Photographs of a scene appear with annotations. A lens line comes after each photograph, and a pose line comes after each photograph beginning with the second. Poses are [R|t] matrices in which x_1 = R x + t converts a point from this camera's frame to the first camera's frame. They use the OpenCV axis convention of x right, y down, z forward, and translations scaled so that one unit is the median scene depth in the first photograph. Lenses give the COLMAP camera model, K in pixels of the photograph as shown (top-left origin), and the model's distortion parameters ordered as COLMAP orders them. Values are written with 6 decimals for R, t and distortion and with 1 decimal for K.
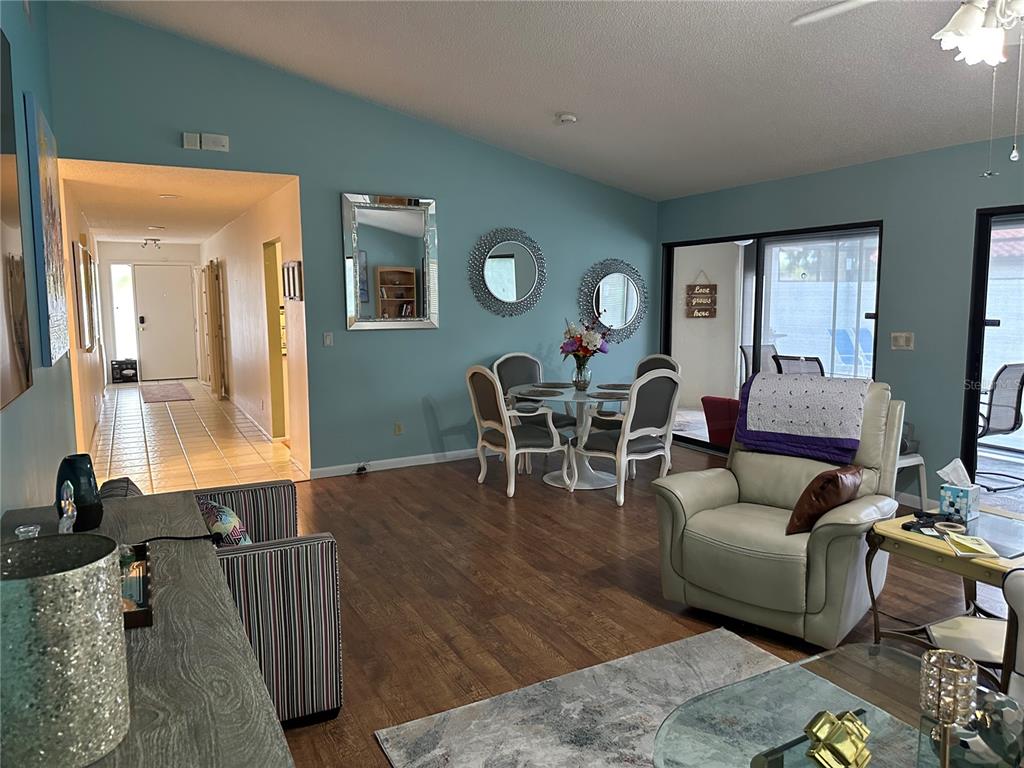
lens RADIAL K [[719.9, 0, 520.6], [0, 719.9, 382.4], [0, 0, 1]] dist [0.030310, -0.043607]
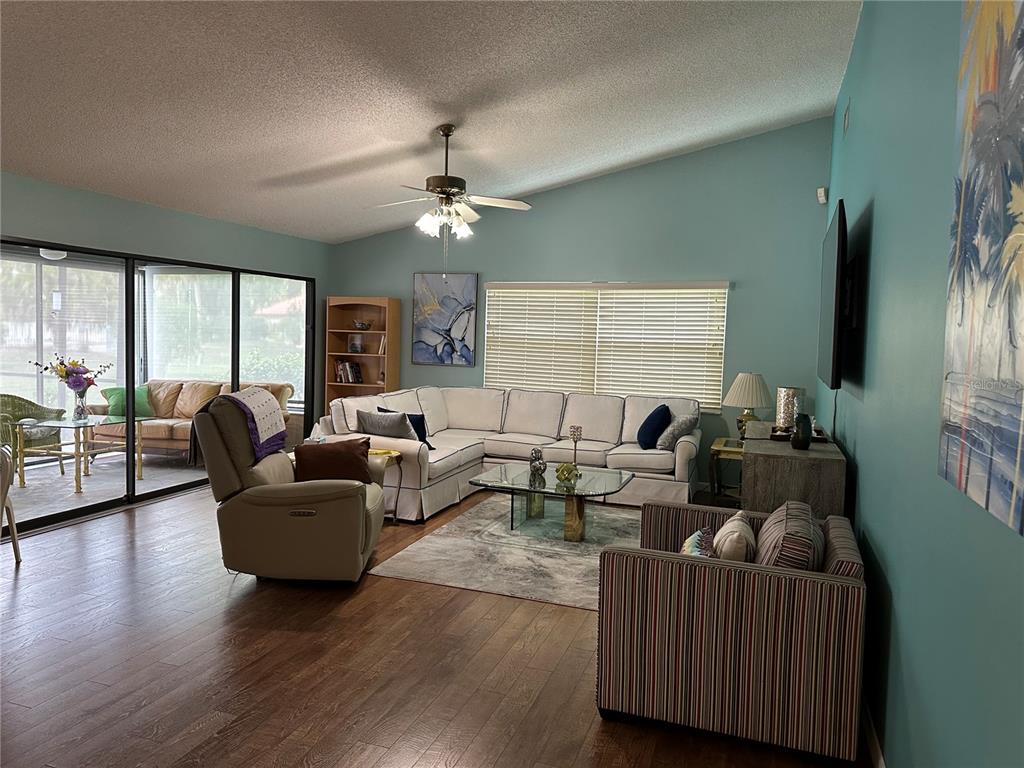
lens RADIAL K [[719.9, 0, 509.9], [0, 719.9, 379.4], [0, 0, 1]] dist [0.030310, -0.043607]
pose [[-0.674658, -0.062460, 0.735483, -0.607967], [0.064172, 0.987677, 0.142743, -0.134860], [-0.735335, 0.143500, -0.662337, 1.150229]]
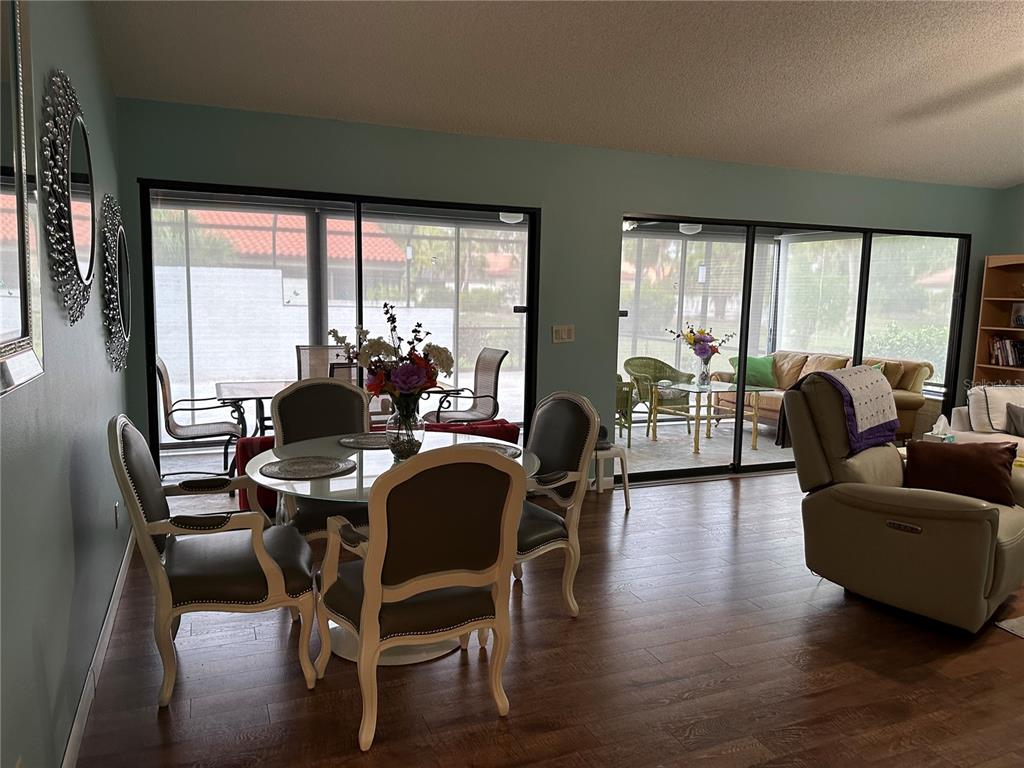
lens RADIAL K [[719.9, 0, 505.2], [0, 719.9, 379.8], [0, 0, 1]] dist [0.030310, -0.043607]
pose [[0.107976, -0.117361, 0.987202, -0.518691], [0.102497, 0.989030, 0.106368, -0.119649], [-0.988856, 0.089700, 0.118821, 1.064297]]
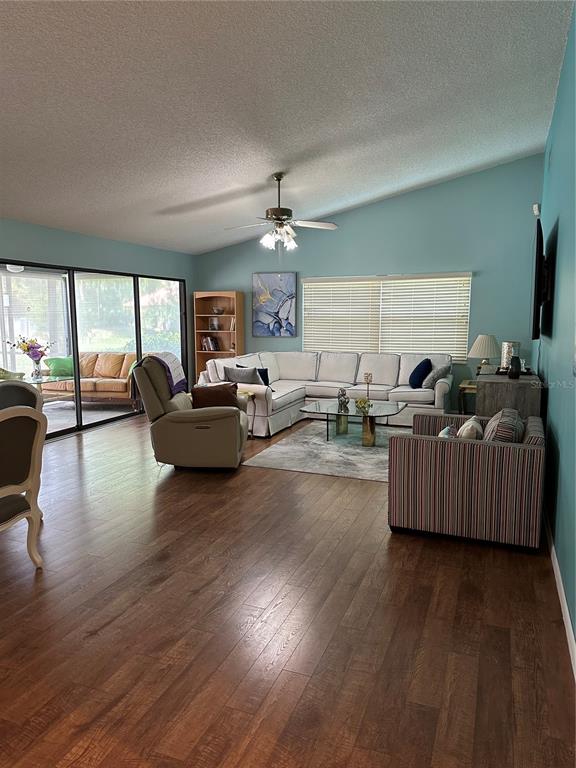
lens RADIAL K [[539.9, 0, 285.4], [0, 539.9, 393.8], [0, 0, 1]] dist [0.030310, -0.043607]
pose [[-0.642619, -0.104693, 0.759000, -0.710856], [0.097453, 0.971406, 0.216501, -0.144004], [-0.759963, 0.213095, -0.614041, 1.293373]]
